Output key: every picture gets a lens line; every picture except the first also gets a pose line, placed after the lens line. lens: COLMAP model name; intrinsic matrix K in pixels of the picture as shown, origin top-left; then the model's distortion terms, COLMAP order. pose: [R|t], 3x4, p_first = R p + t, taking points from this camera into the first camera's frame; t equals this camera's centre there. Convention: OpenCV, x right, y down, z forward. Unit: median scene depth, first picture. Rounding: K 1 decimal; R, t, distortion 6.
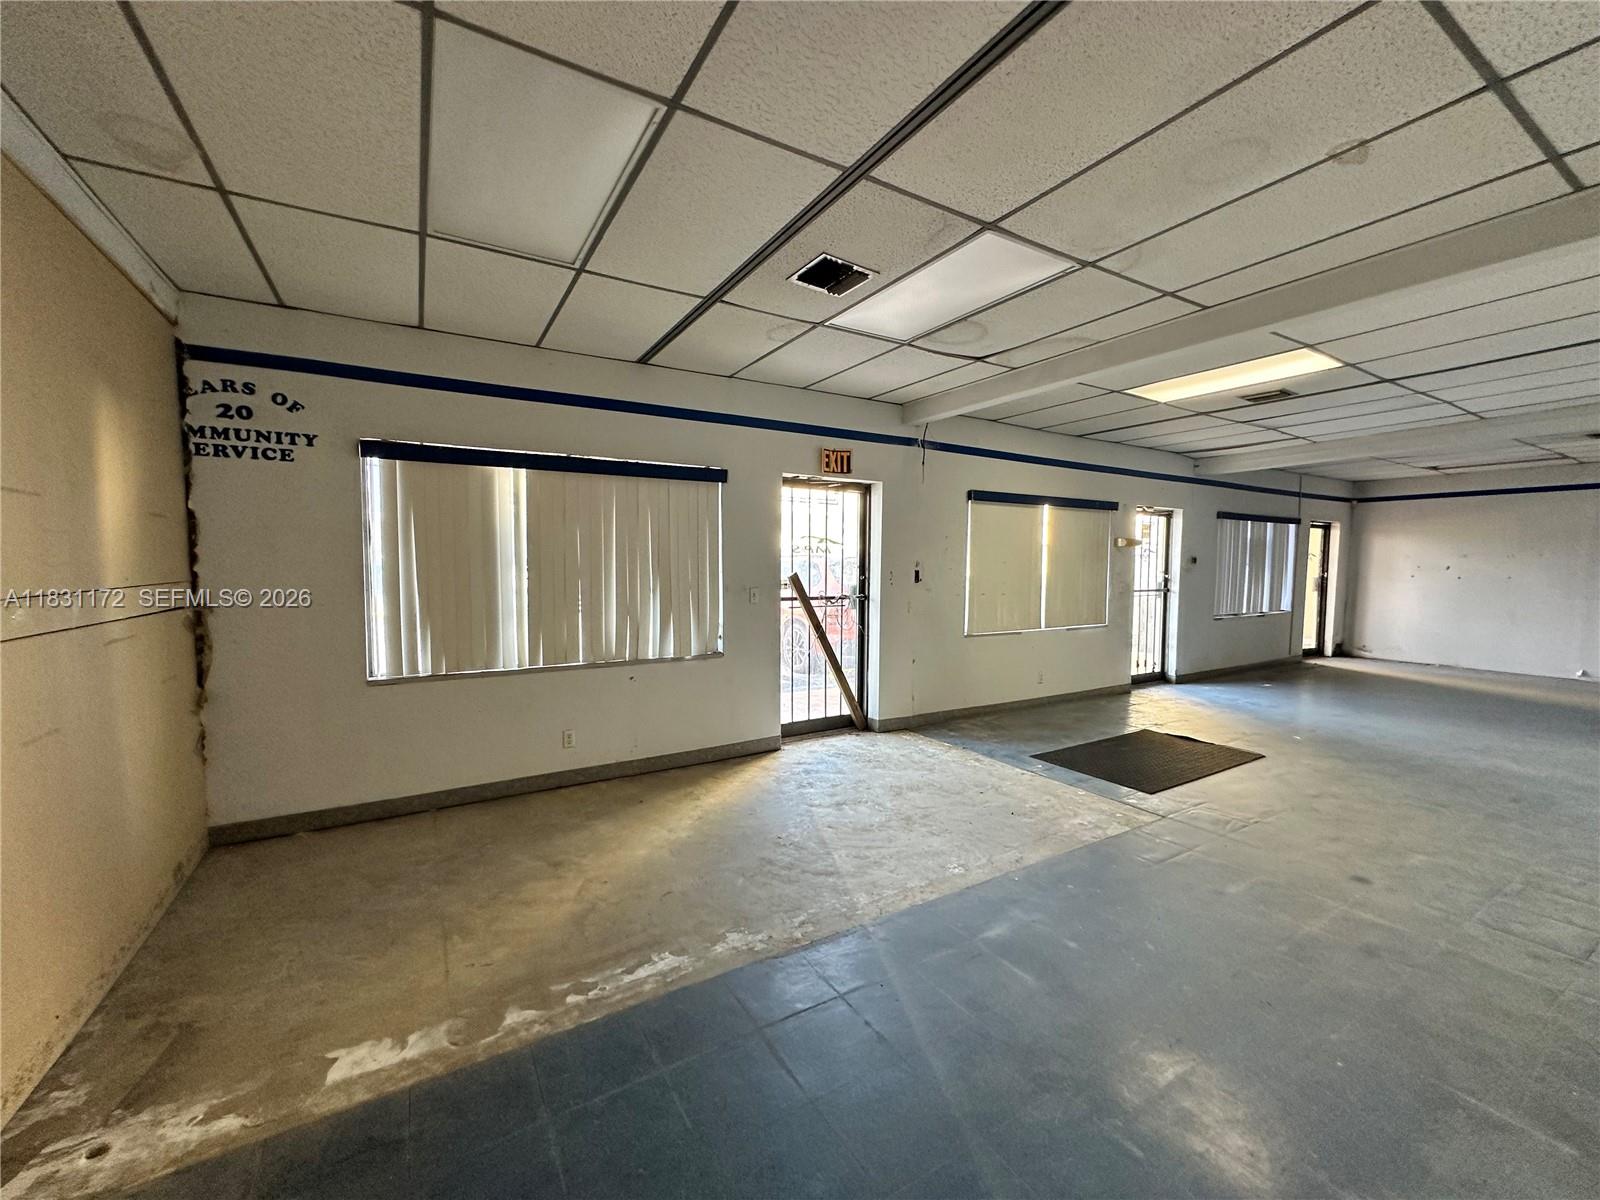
lens RADIAL K [[636.7, 0, 796.1], [0, 636.7, 599.1], [0, 0, 1]] dist [0.000901, 0.000109]
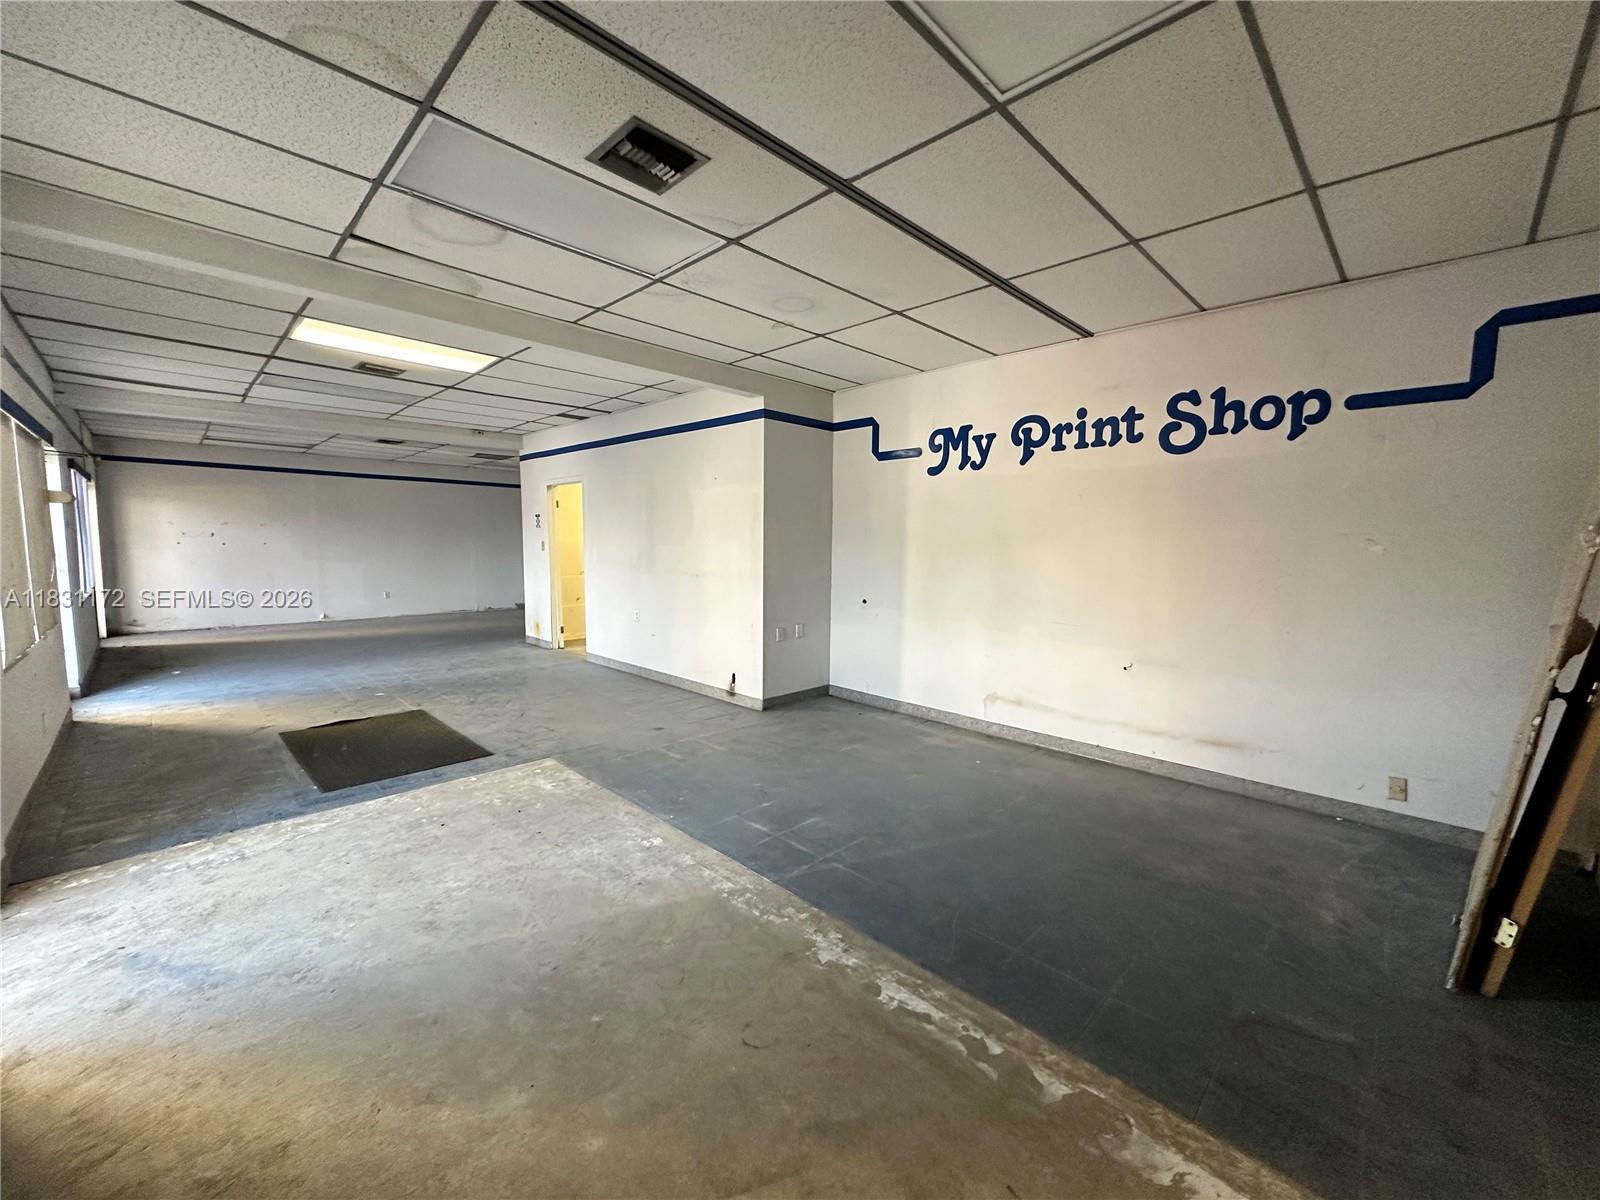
lens RADIAL K [[636.7, 0, 797.6], [0, 636.7, 604.0], [0, 0, 1]] dist [0.000901, 0.000109]
pose [[-0.243221, -0.103622, 0.964420, -0.709116], [0.042747, 0.992166, 0.117384, -0.054407], [-0.969028, 0.069776, -0.236886, 0.955816]]
